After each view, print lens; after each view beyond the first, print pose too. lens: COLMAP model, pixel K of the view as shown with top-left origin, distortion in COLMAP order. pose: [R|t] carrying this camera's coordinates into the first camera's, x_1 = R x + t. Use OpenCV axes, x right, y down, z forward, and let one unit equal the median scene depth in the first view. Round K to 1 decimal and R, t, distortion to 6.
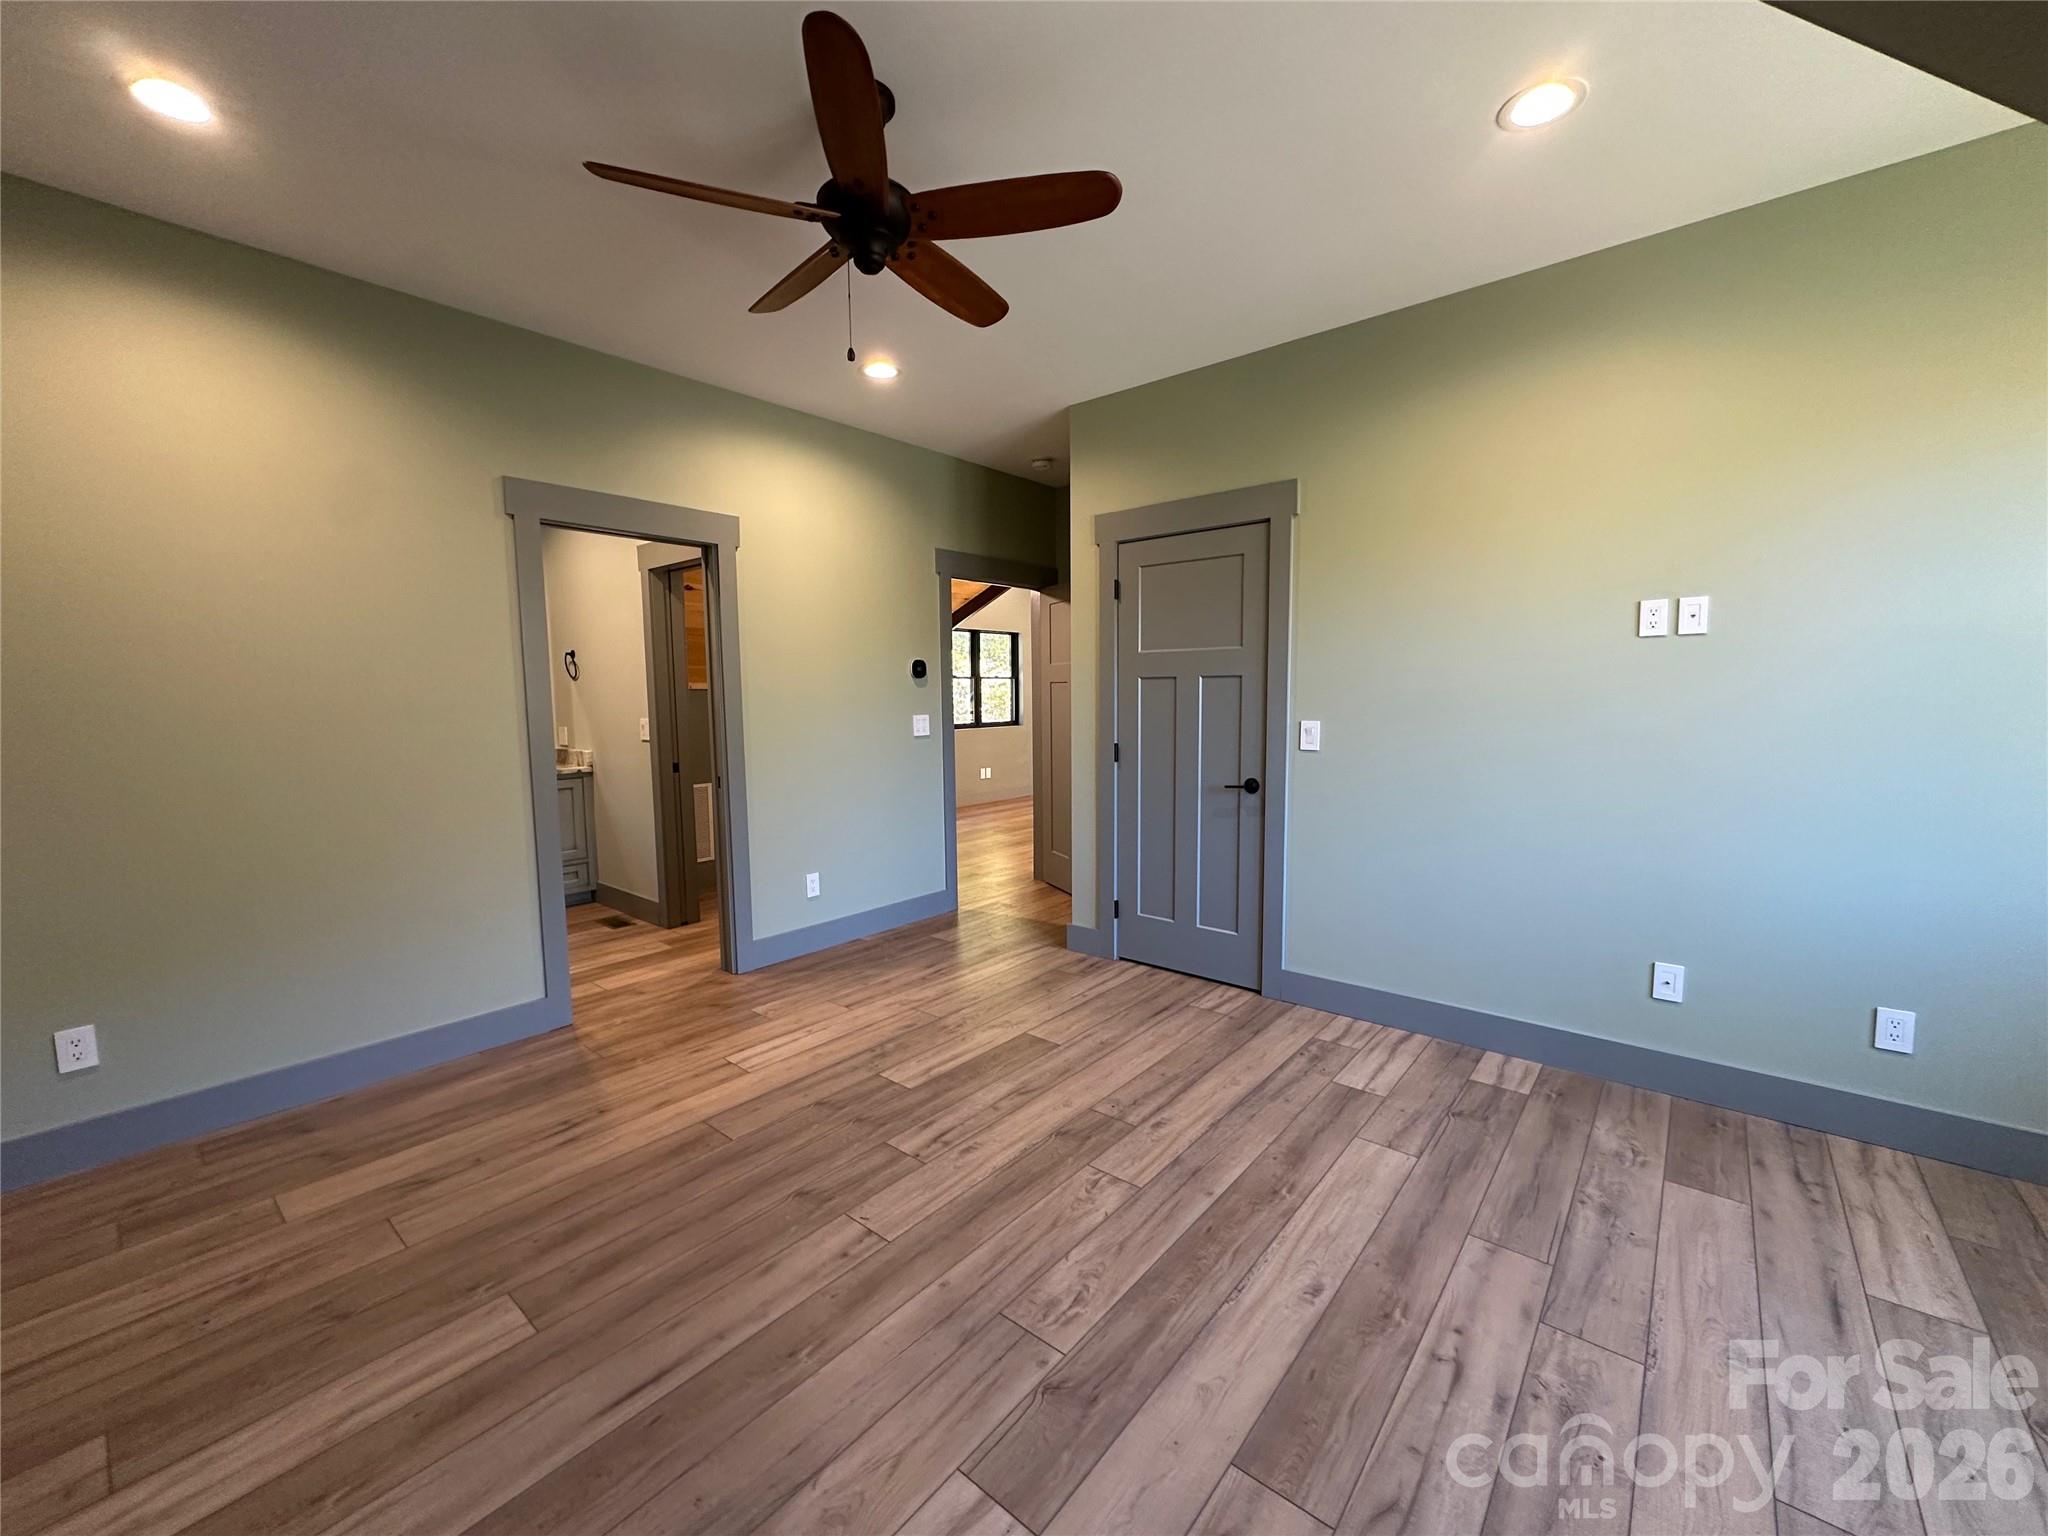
lens RADIAL K [[816.5, 0, 1021.1], [0, 816.5, 770.3], [0, 0, 1]] dist [-0.001502, 0.000087]
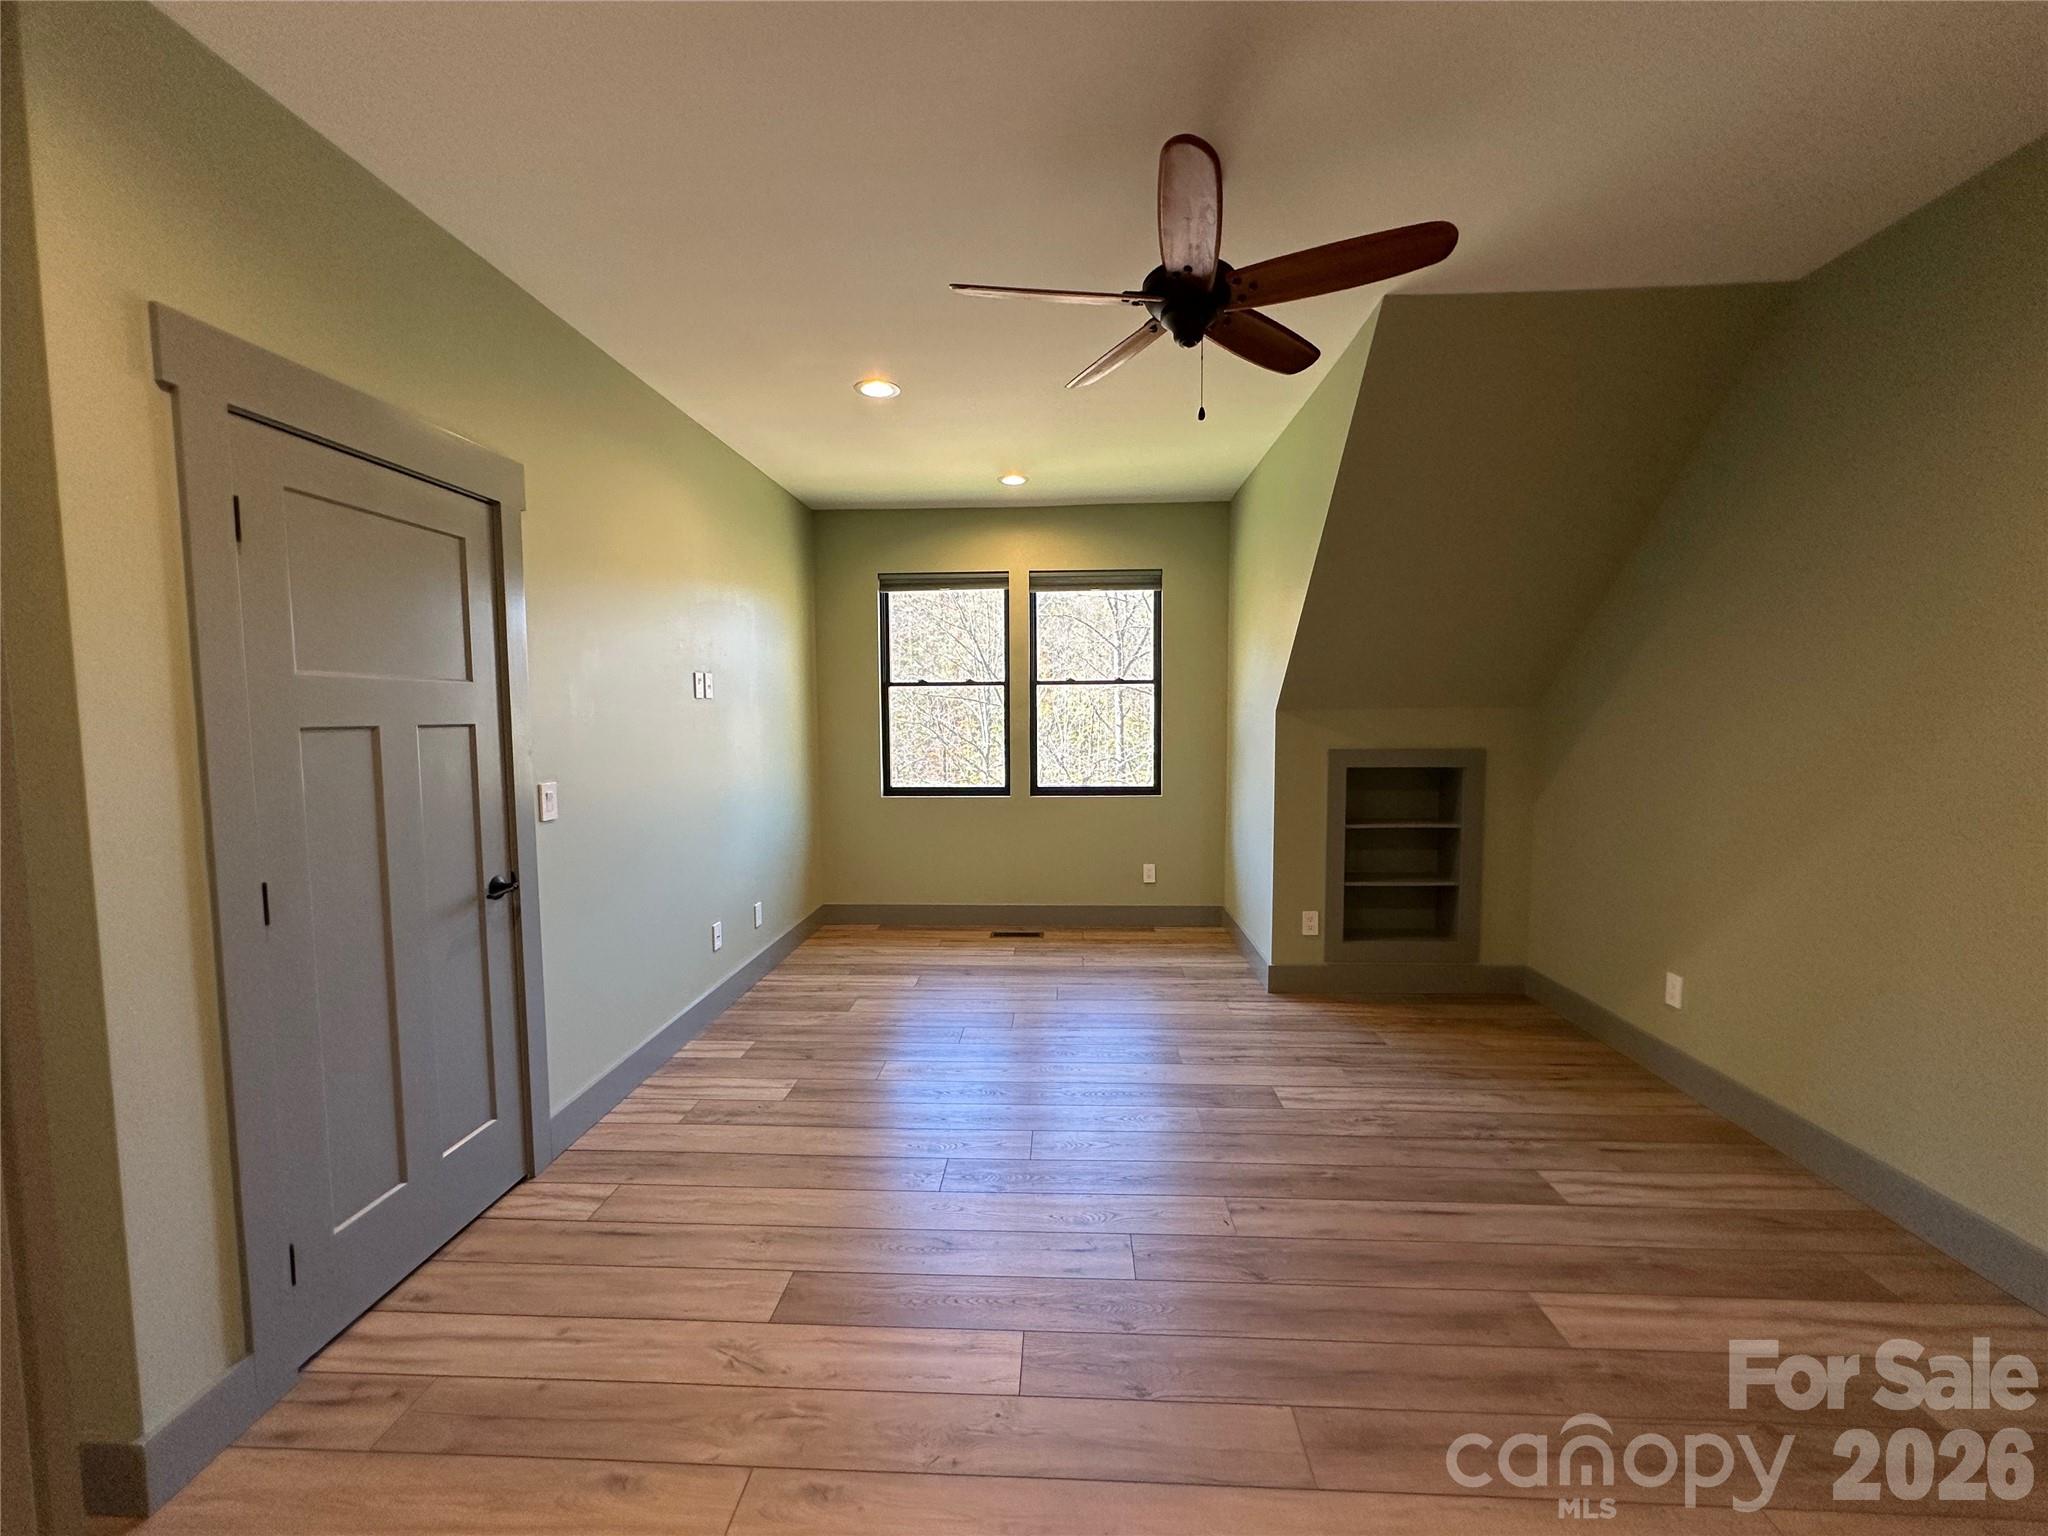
lens RADIAL K [[816.5, 0, 1021.1], [0, 816.5, 770.3], [0, 0, 1]] dist [-0.001502, 0.000087]
pose [[-0.605719, -0.040054, 0.794670, -0.646730], [0.090721, 0.988743, 0.118986, -0.148855], [-0.790490, 0.144165, -0.595266, 1.326641]]
